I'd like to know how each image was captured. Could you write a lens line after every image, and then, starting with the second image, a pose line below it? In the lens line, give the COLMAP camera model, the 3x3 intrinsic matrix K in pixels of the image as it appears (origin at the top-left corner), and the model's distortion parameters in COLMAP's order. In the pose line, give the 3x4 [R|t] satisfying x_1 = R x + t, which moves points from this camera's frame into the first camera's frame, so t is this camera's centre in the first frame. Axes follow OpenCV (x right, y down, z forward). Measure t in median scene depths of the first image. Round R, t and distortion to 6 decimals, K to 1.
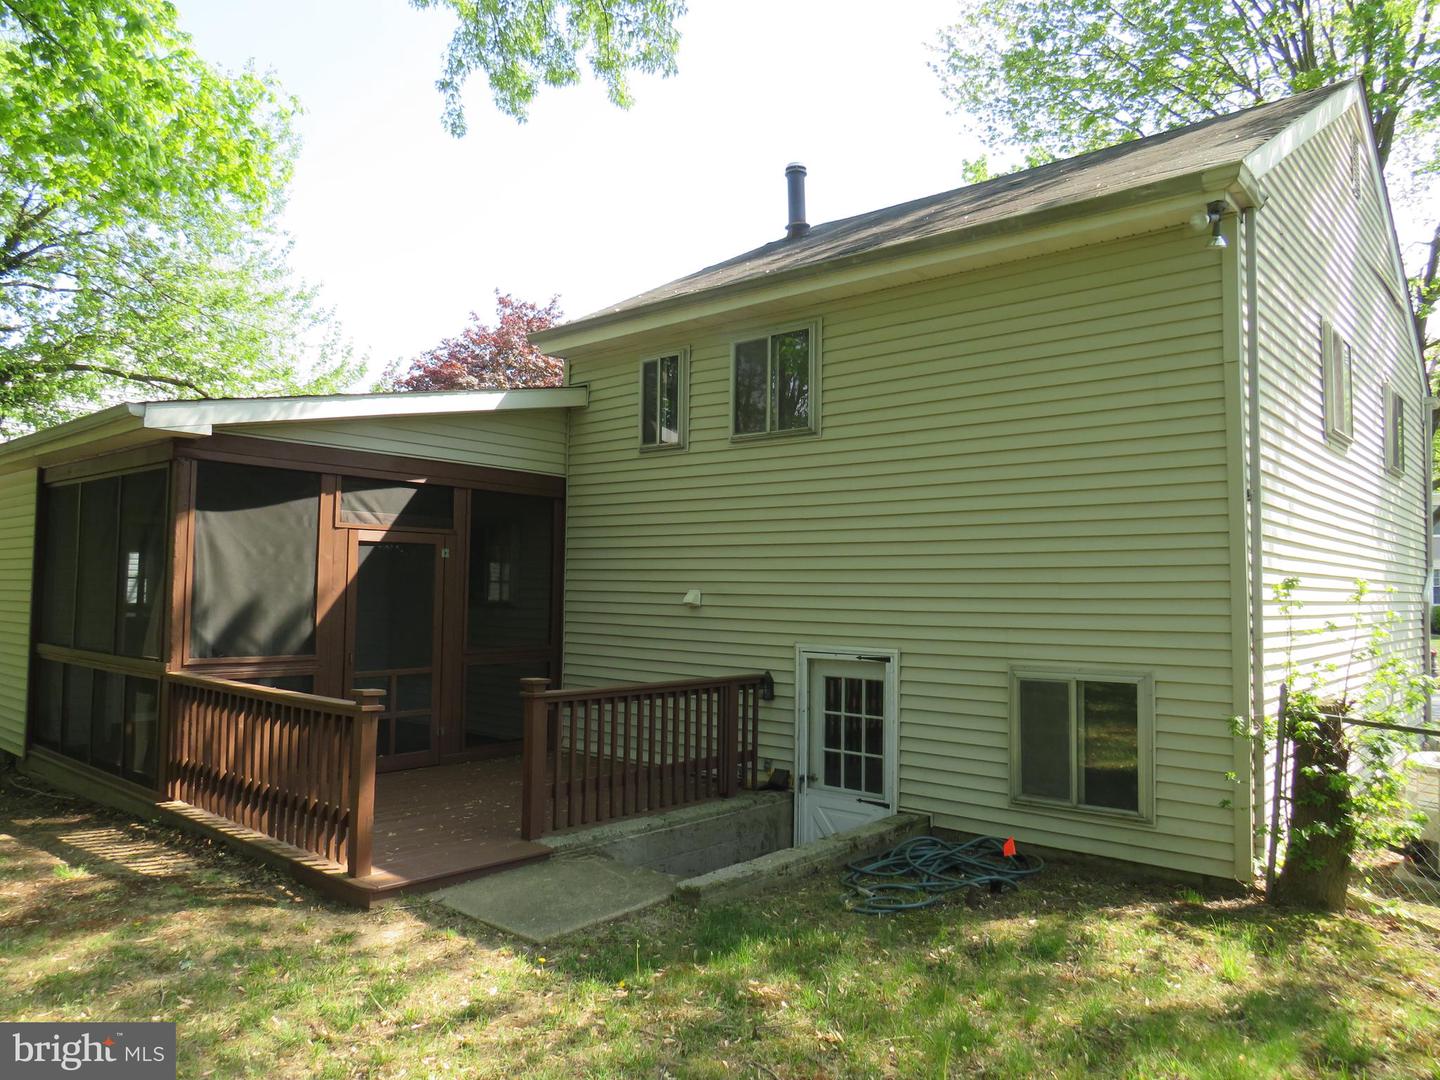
lens RADIAL K [[1014.9, 0, 719.2], [0, 1014.9, 538.2], [0, 0, 1]] dist [-0.017260, 0.002715]
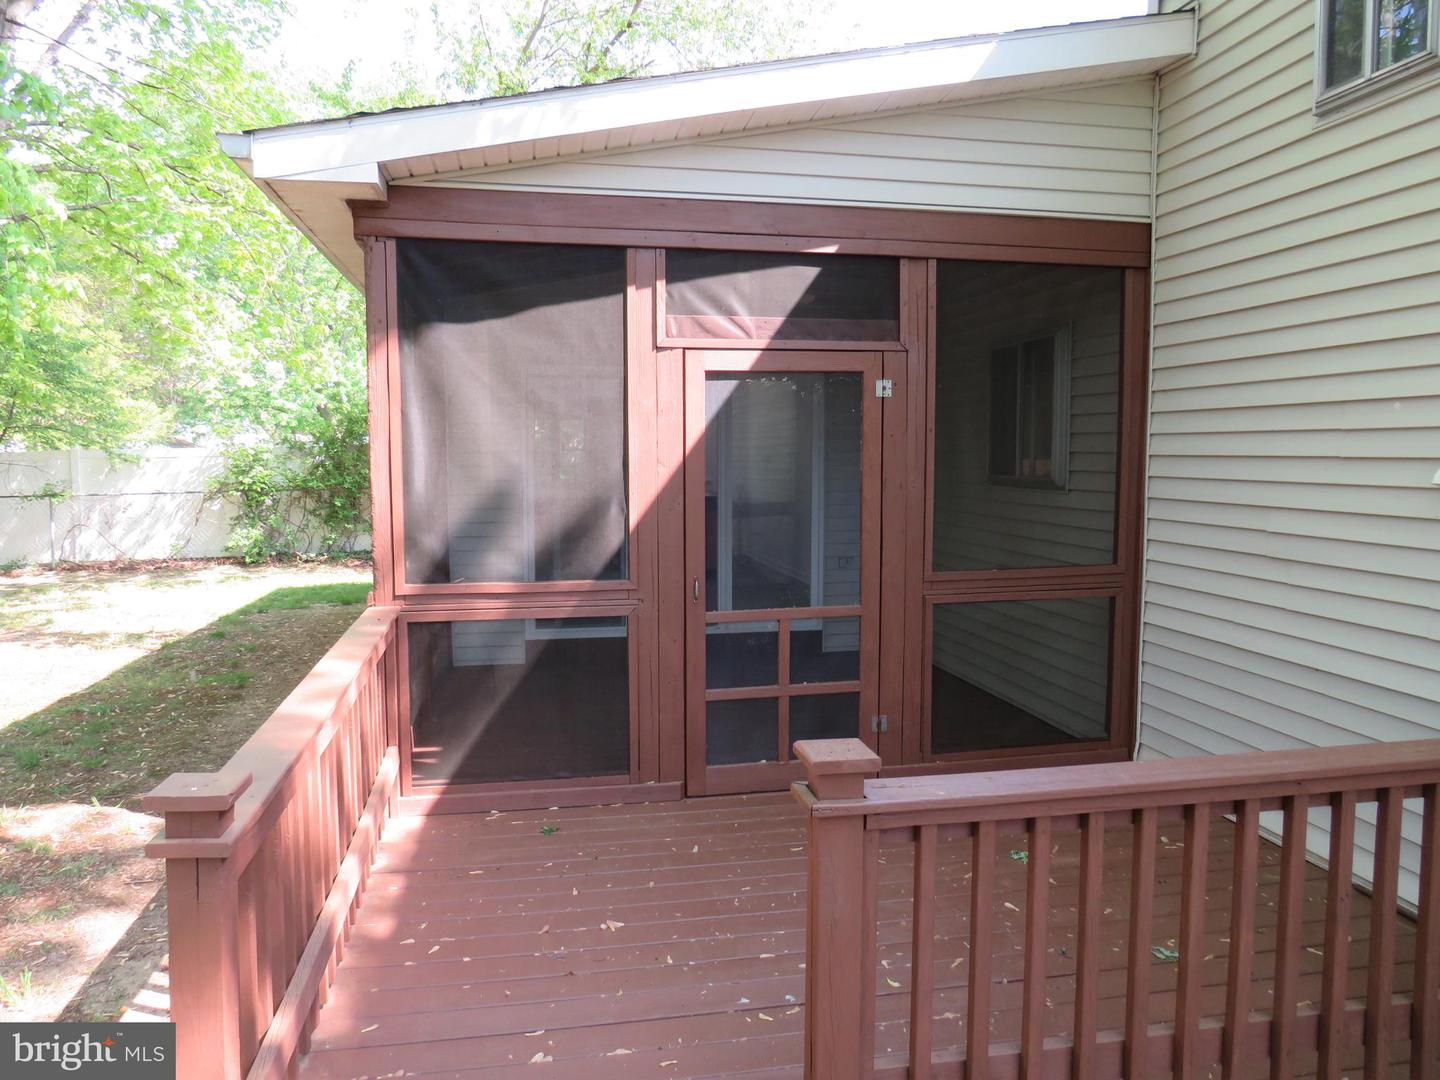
lens RADIAL K [[1014.9, 0, 726.0], [0, 1014.9, 538.7], [0, 0, 1]] dist [-0.017260, 0.002715]
pose [[0.789645, 0.028883, -0.612883, -0.013475], [0.048922, 0.992747, 0.109816, 0.031874], [0.611610, -0.116700, 0.782505, 0.562525]]
